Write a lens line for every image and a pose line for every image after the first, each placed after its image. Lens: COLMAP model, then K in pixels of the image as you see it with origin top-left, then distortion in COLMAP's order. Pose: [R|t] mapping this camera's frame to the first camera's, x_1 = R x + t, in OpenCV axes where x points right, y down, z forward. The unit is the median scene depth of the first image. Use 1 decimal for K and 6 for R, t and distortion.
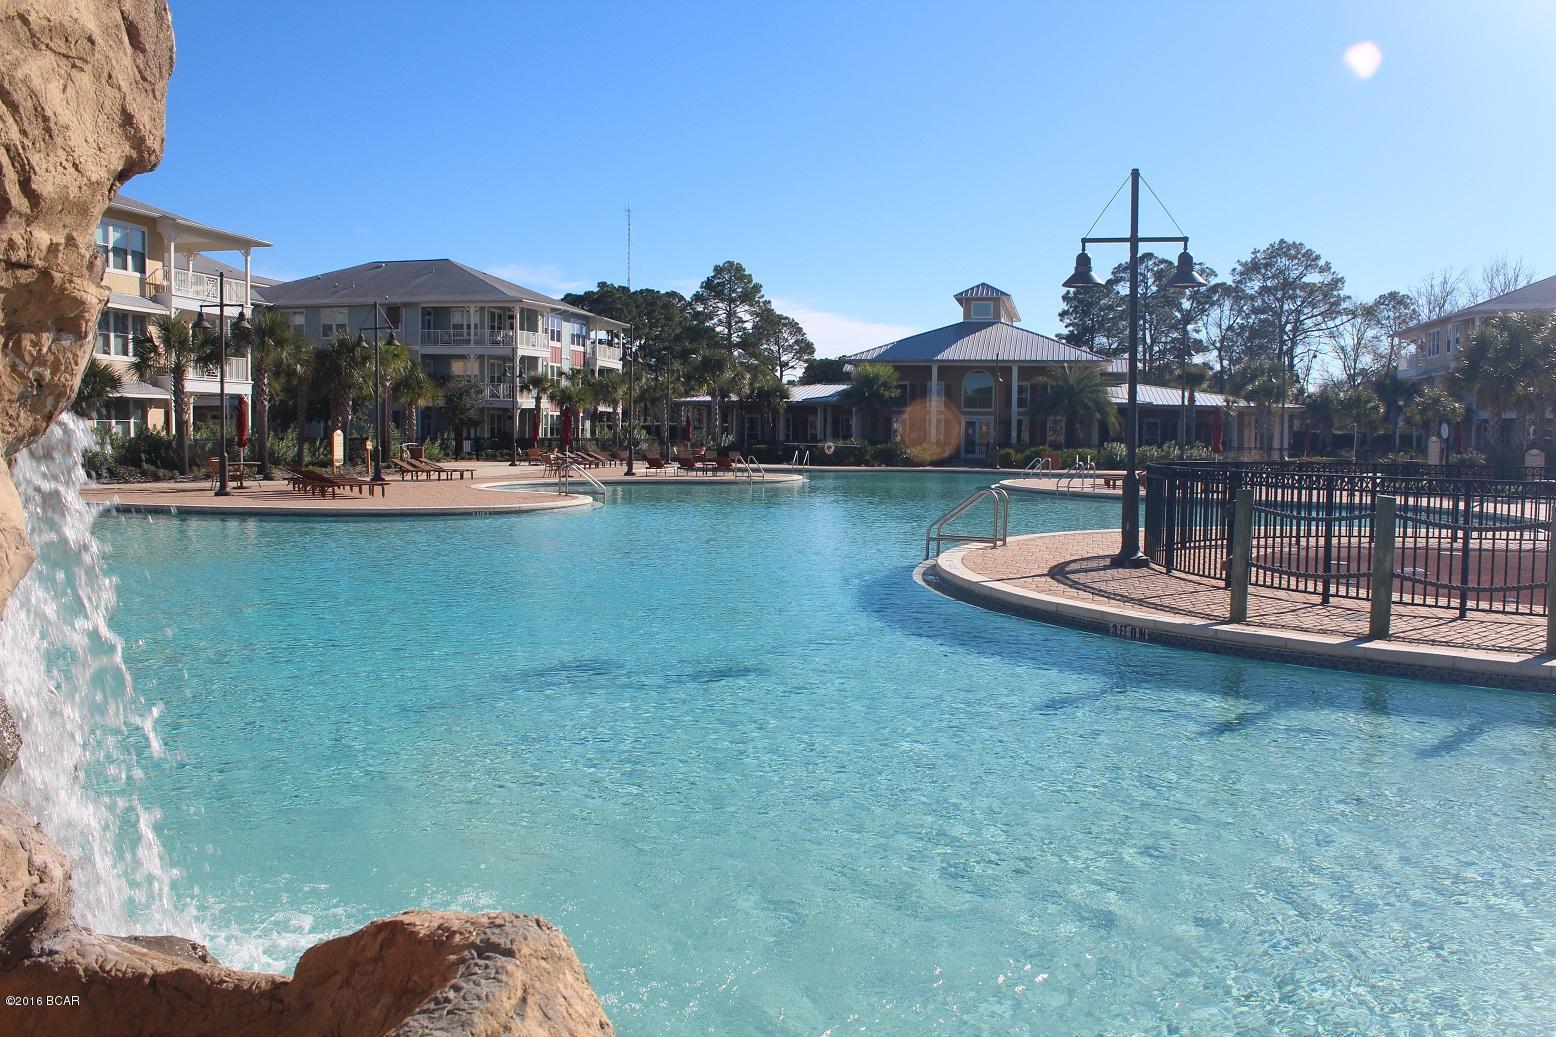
lens RADIAL K [[1301.0, 0, 778.0], [0, 1301.0, 518.5], [0, 0, 1]] dist [-0.179678, 0.152437]
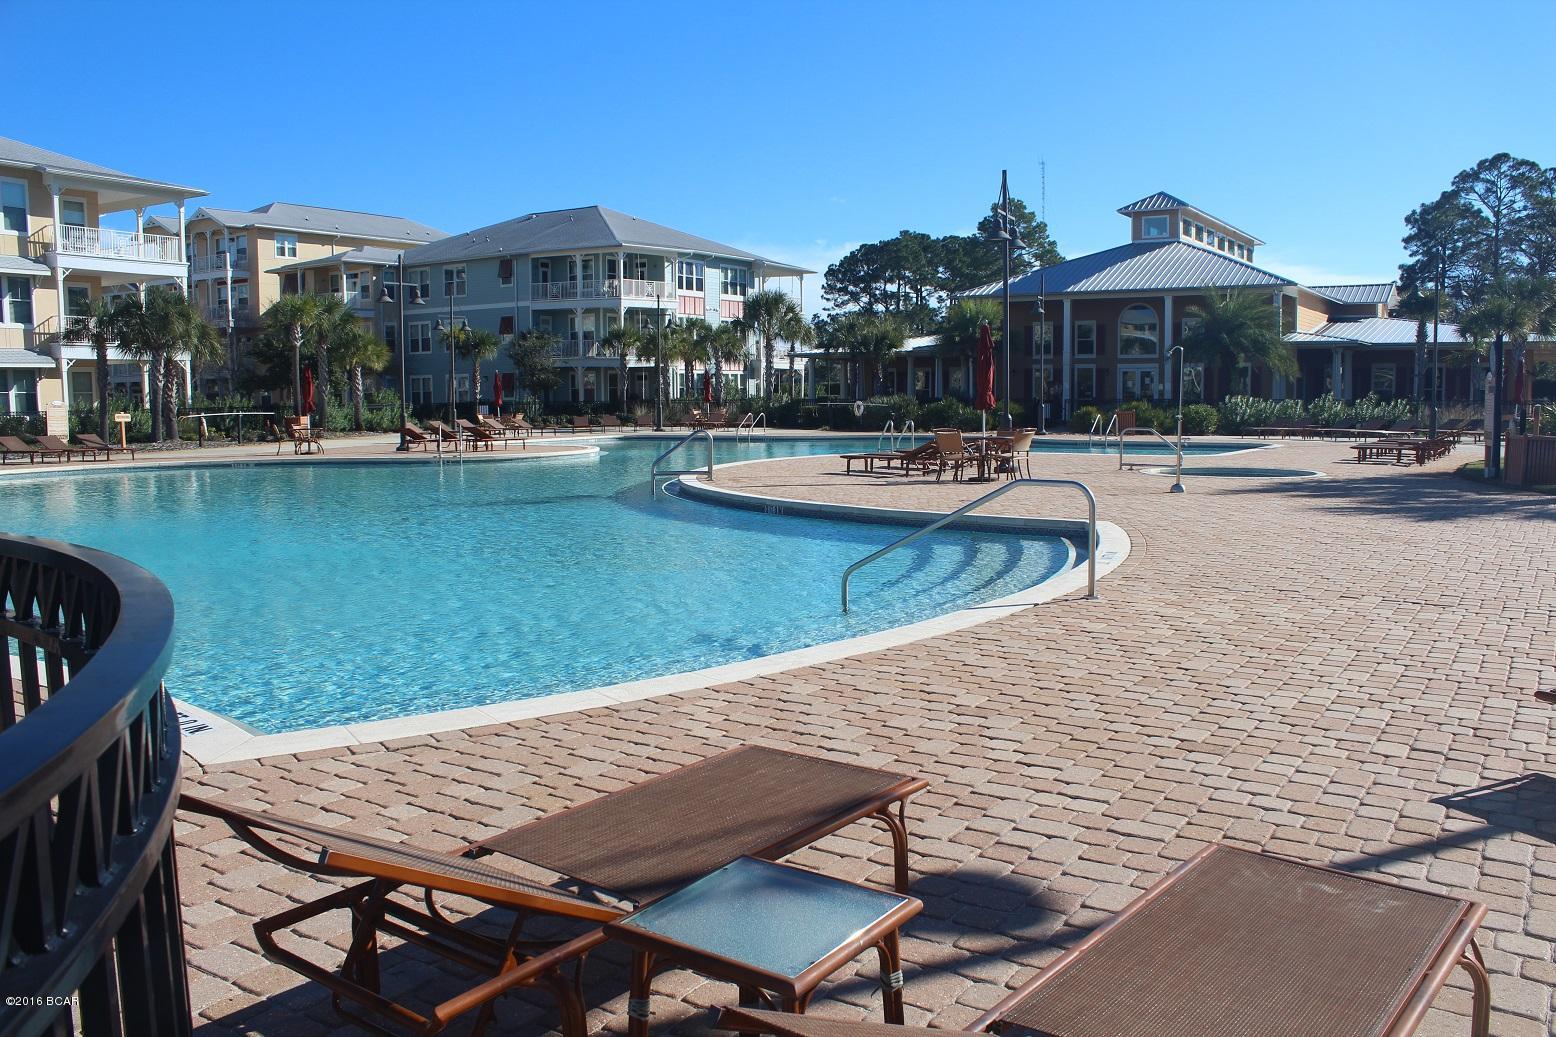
lens RADIAL K [[1301.0, 0, 778.0], [0, 1301.0, 518.5], [0, 0, 1]] dist [-0.179678, 0.152437]
pose [[0.940855, 0.014582, -0.338495, 0.198746], [-0.004600, 0.999531, 0.030274, -0.008914], [0.338778, -0.026926, 0.940481, 0.196805]]
